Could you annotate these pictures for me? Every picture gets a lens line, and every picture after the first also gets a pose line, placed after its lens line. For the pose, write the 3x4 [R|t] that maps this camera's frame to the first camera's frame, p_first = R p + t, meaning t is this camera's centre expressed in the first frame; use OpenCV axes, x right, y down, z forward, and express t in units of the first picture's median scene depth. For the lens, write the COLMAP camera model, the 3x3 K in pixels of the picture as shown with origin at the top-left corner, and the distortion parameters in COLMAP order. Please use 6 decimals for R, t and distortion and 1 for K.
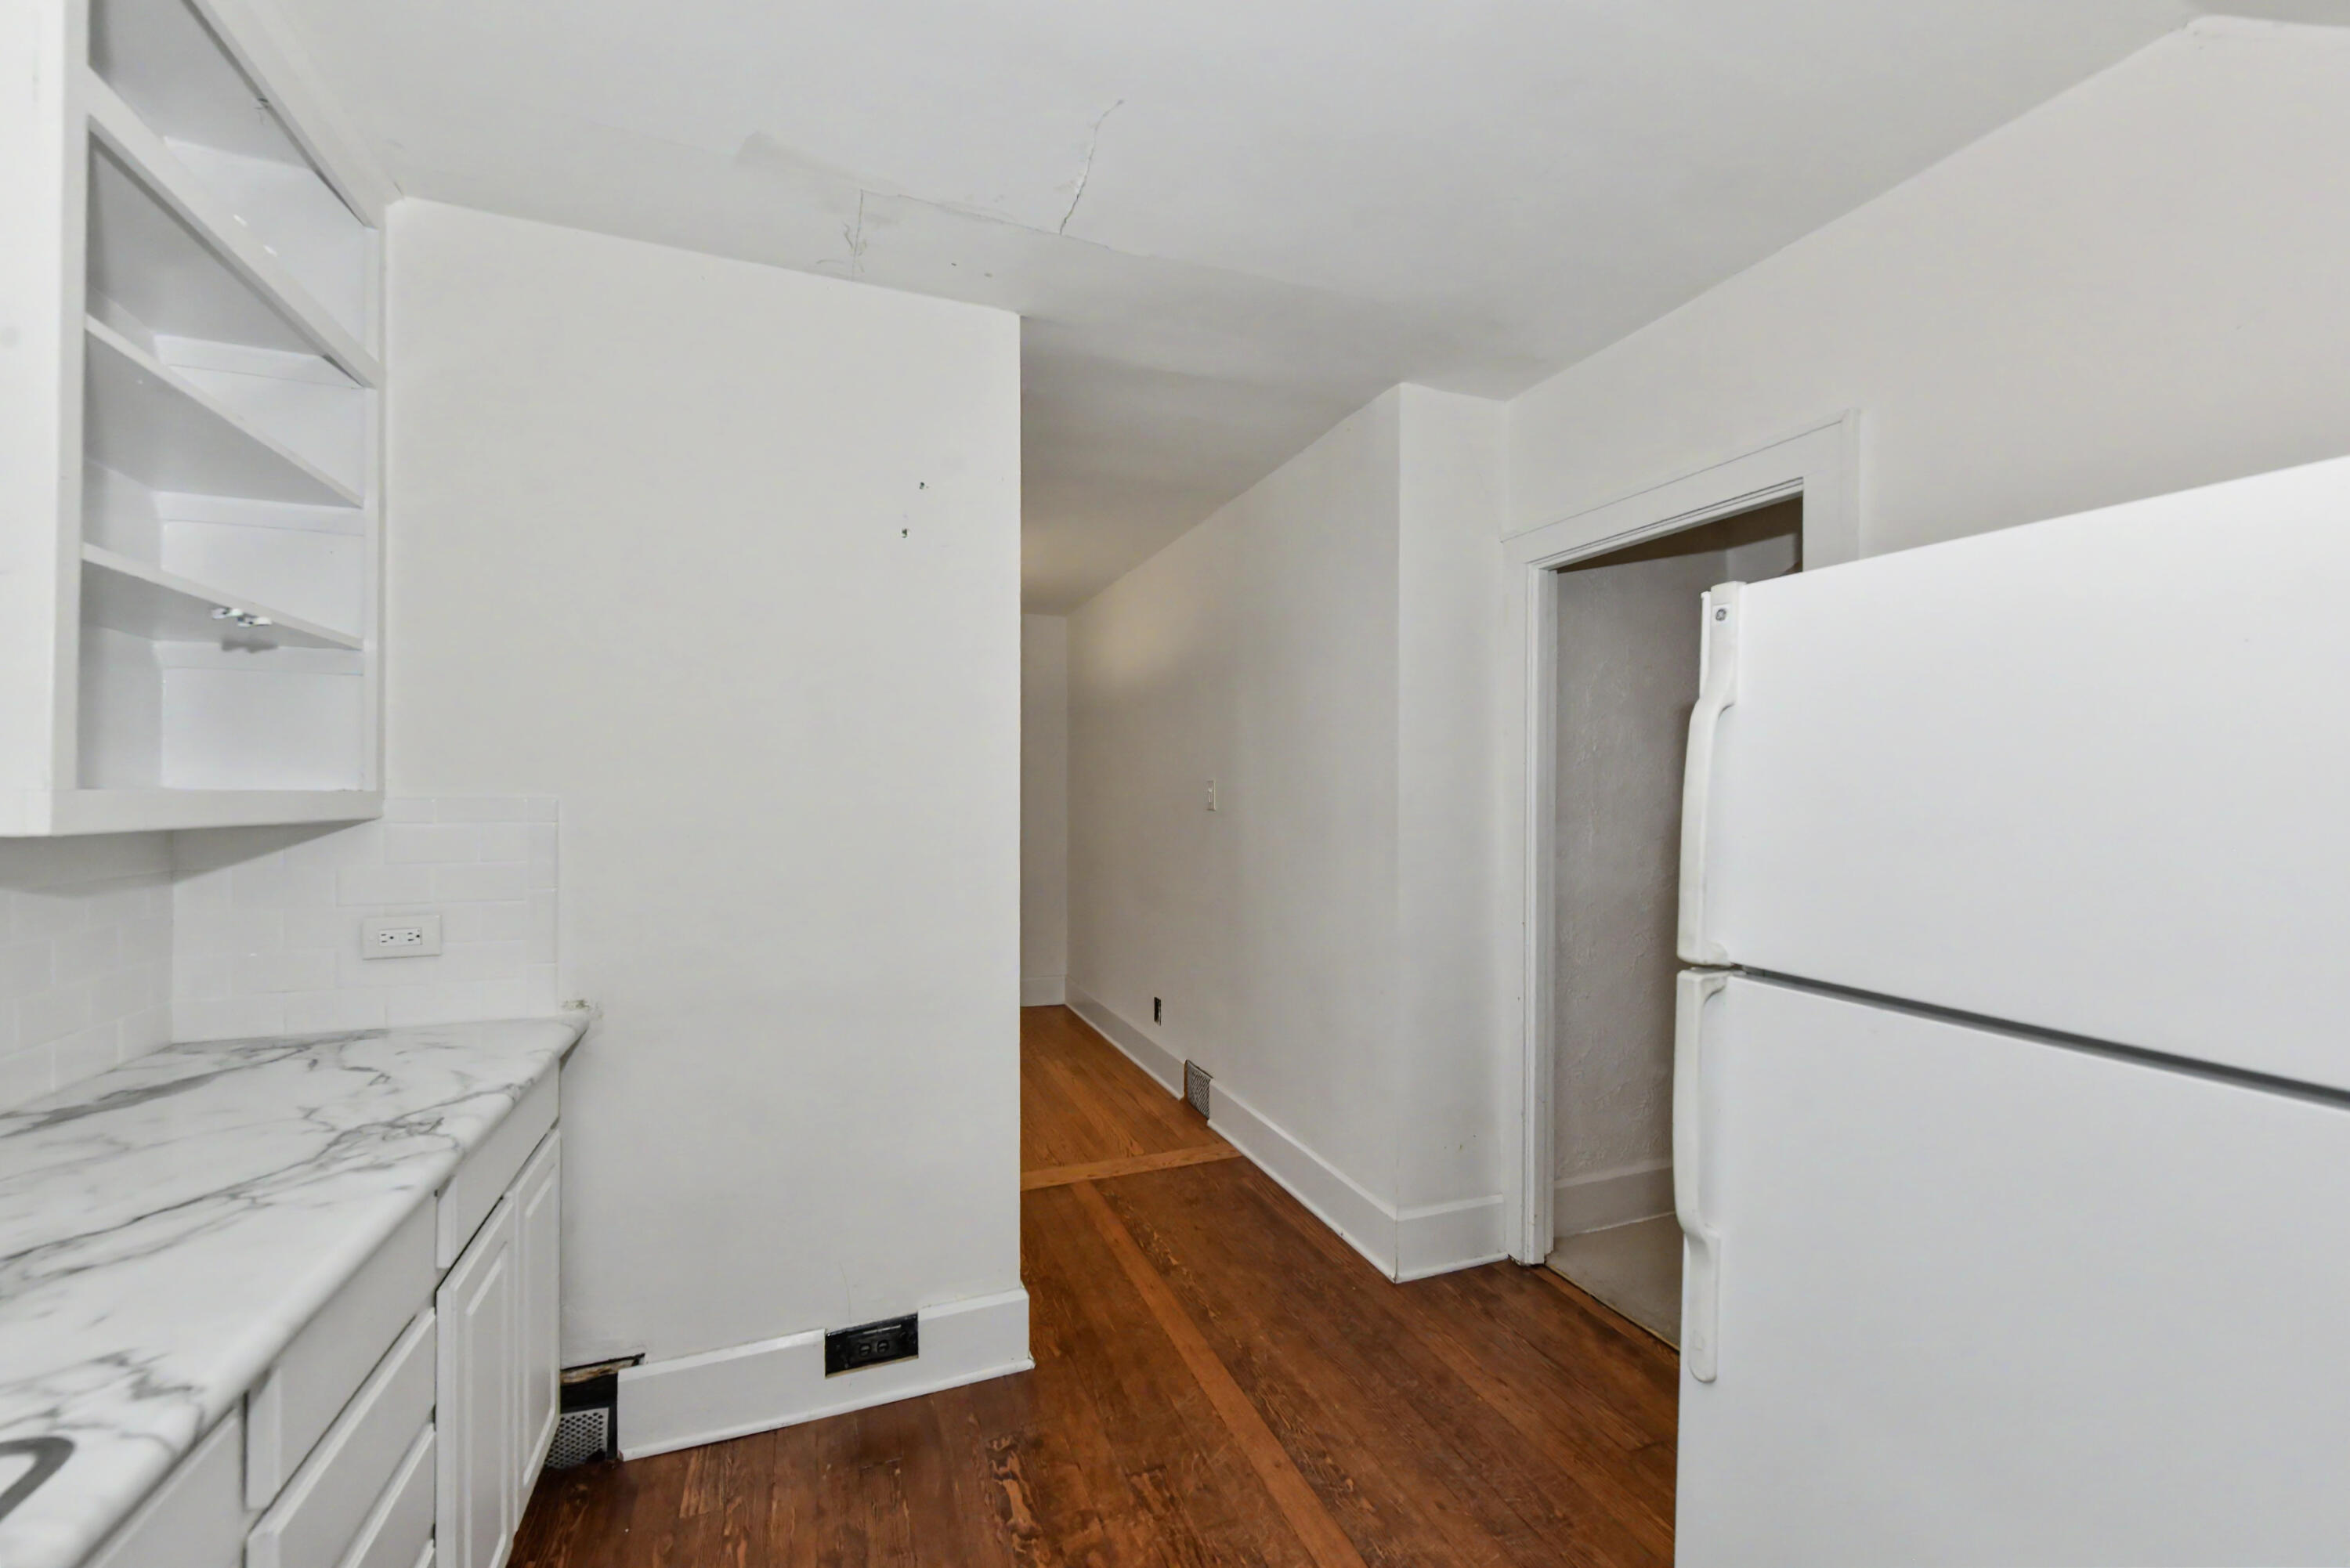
lens RADIAL K [[944.0, 0, 1180.4], [0, 944.0, 781.0], [0, 0, 1]] dist [0.006840, -0.003401]
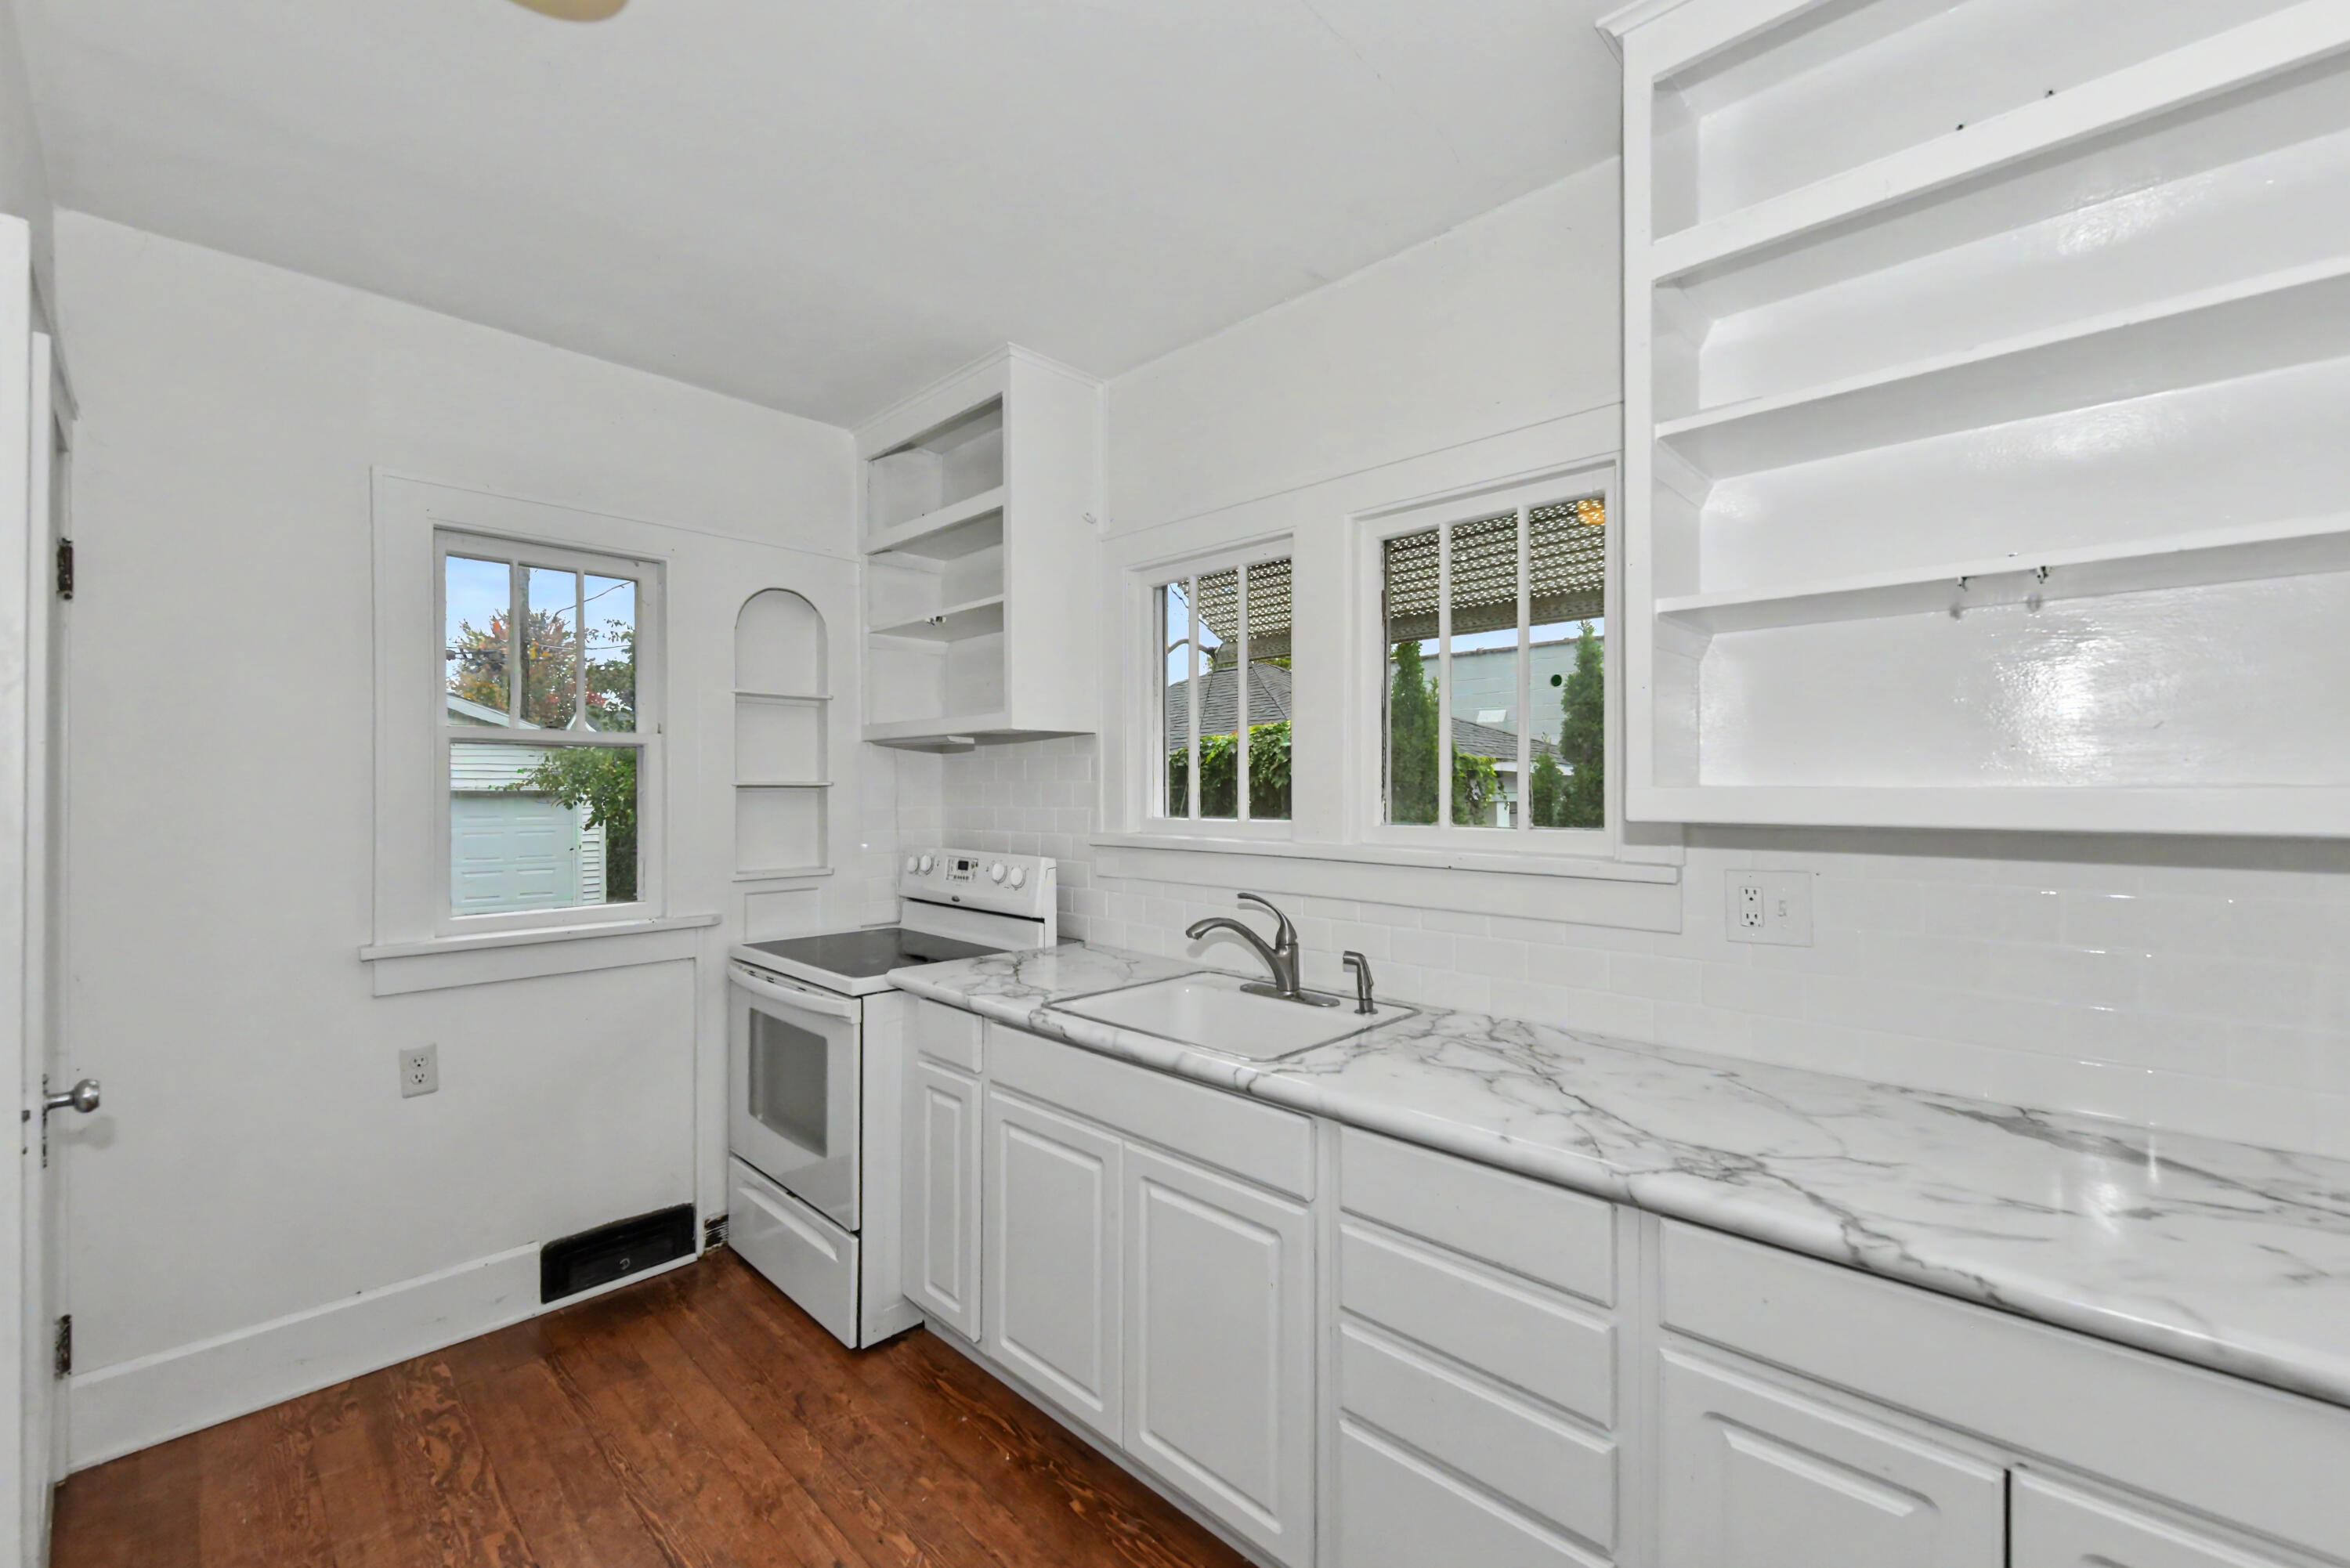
lens RADIAL K [[944.0, 0, 1180.4], [0, 944.0, 781.0], [0, 0, 1]] dist [0.006840, -0.003401]
pose [[-0.901736, -0.005394, -0.432254, 0.011611], [0.002038, 0.999858, -0.016728, 0.011300], [0.432283, -0.015965, -0.901597, 1.032760]]
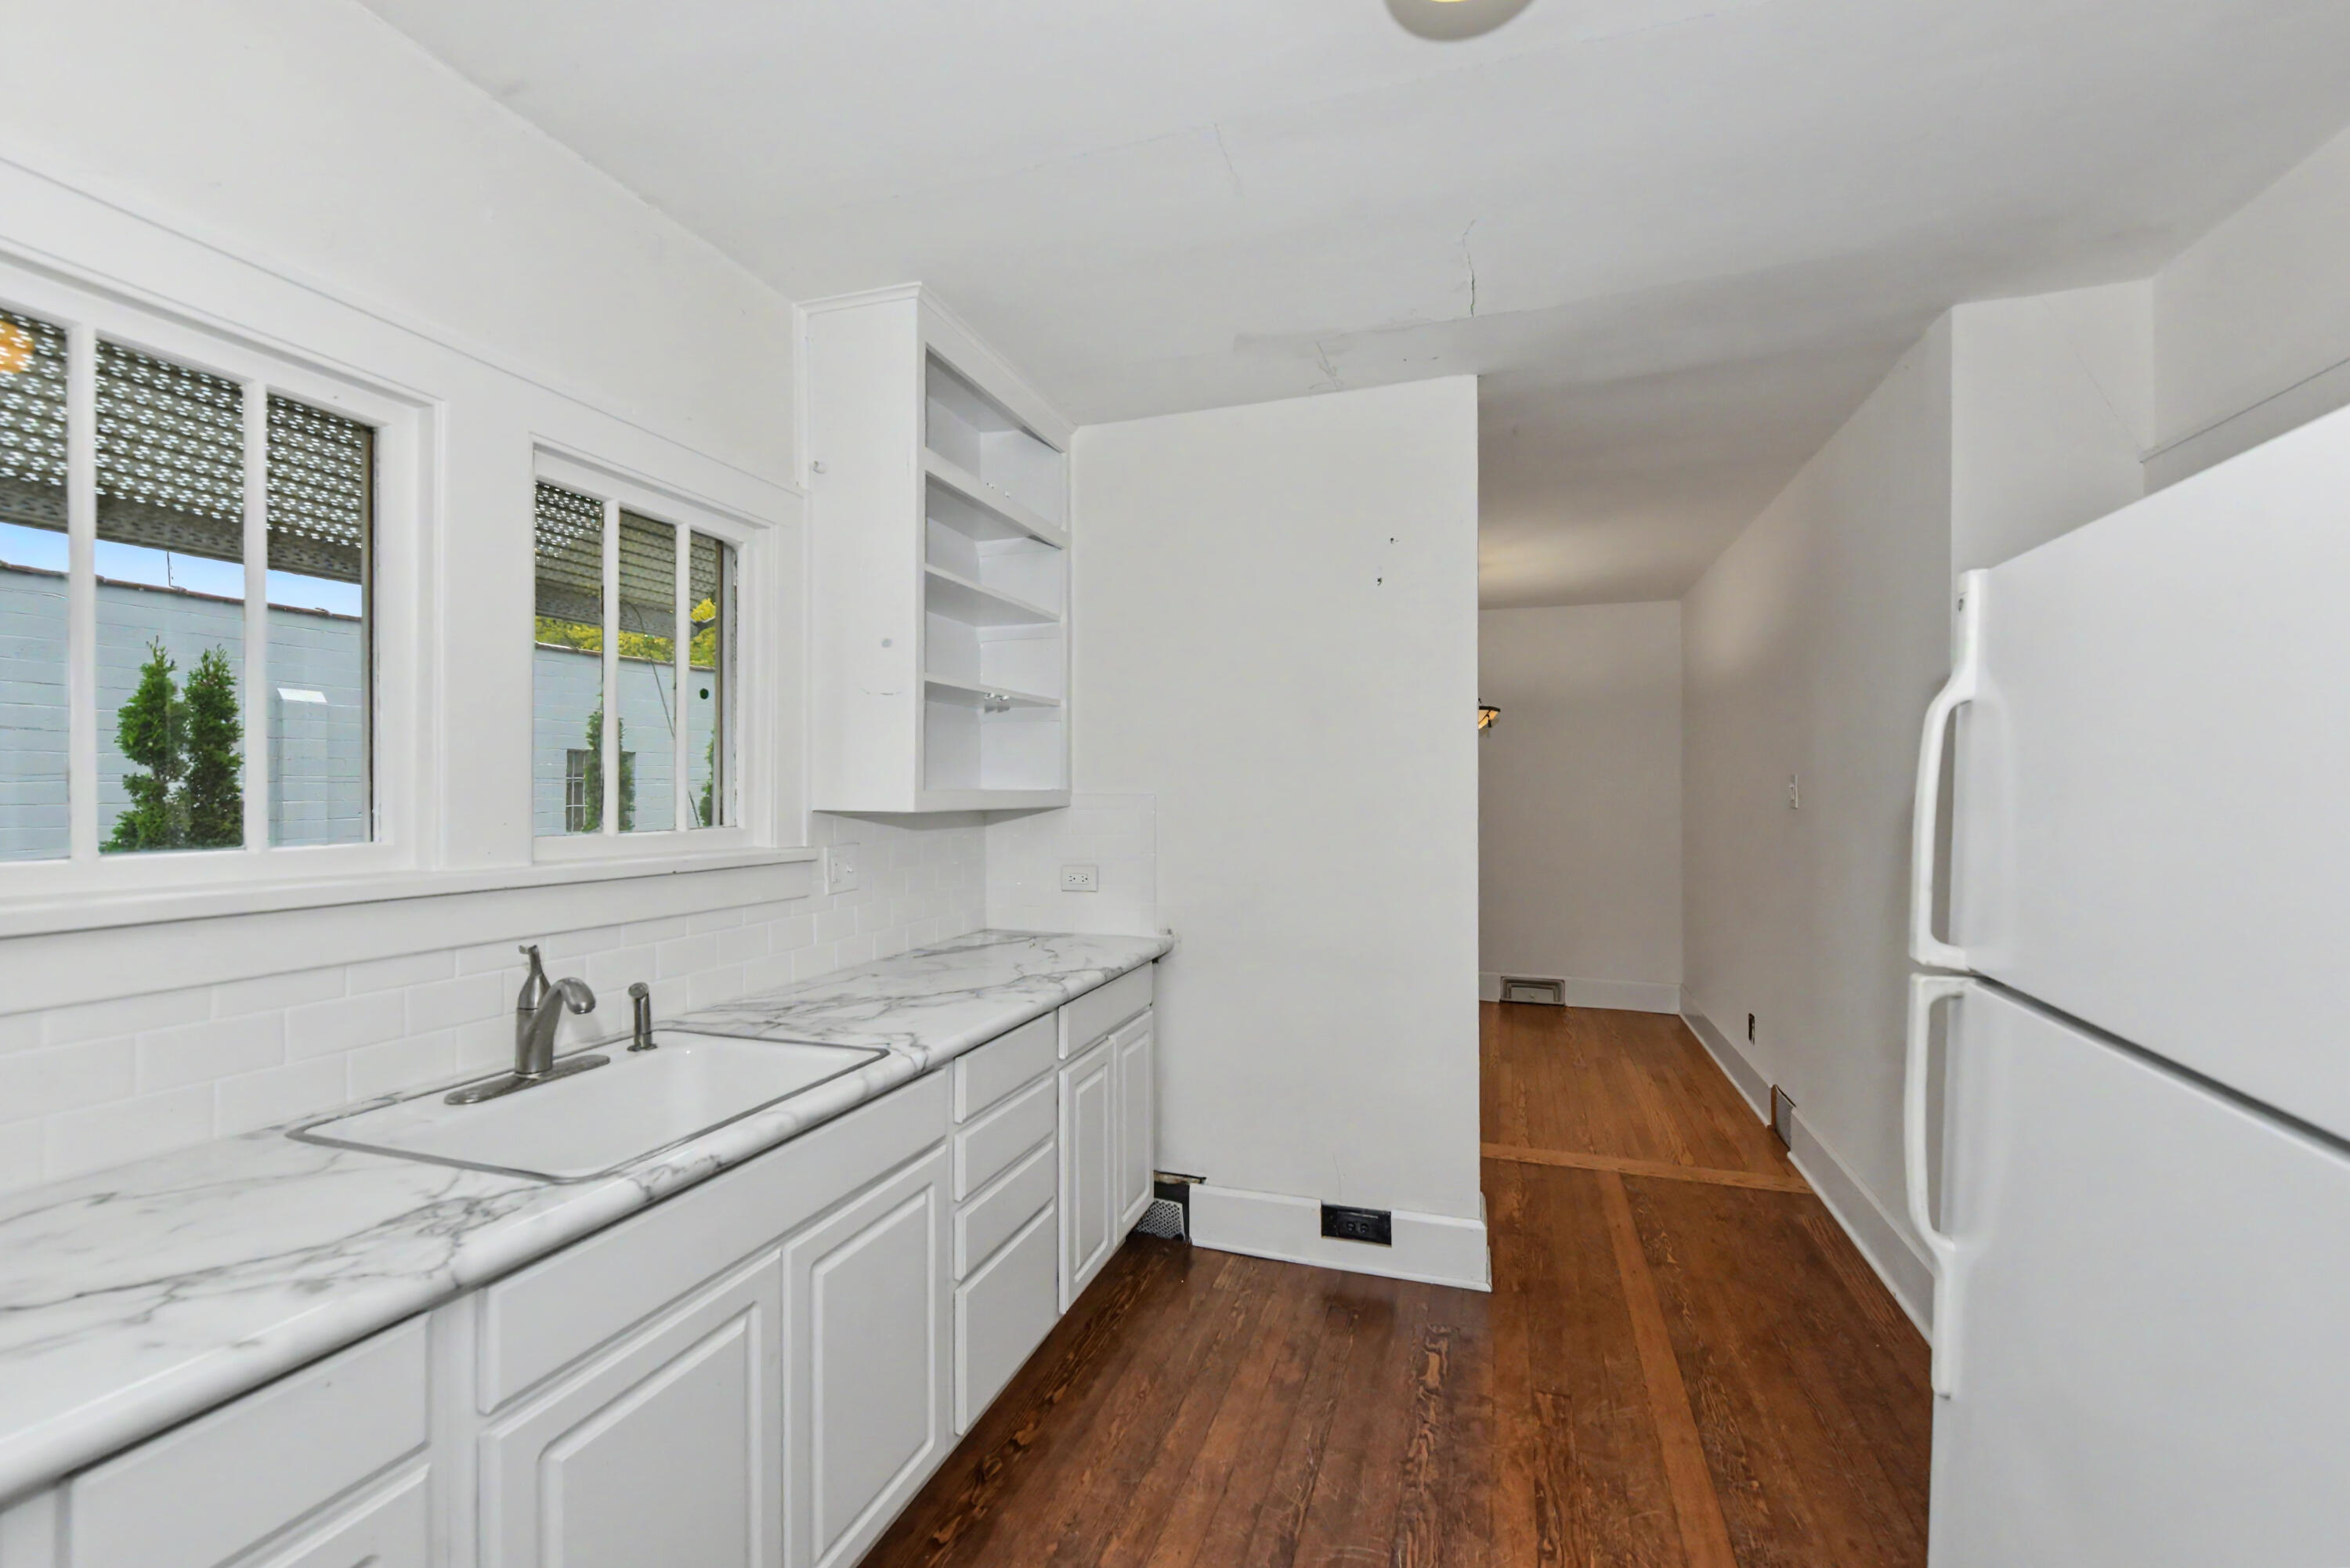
lens RADIAL K [[956.7, 0, 1180.8], [0, 956.7, 770.6], [0, 0, 1]] dist [0.000456, -0.000735]
pose [[0.768621, -0.014562, -0.639539, 0.350520], [0.009906, 0.999892, -0.010862, -0.002730], [0.639628, 0.002014, 0.768682, -0.151076]]
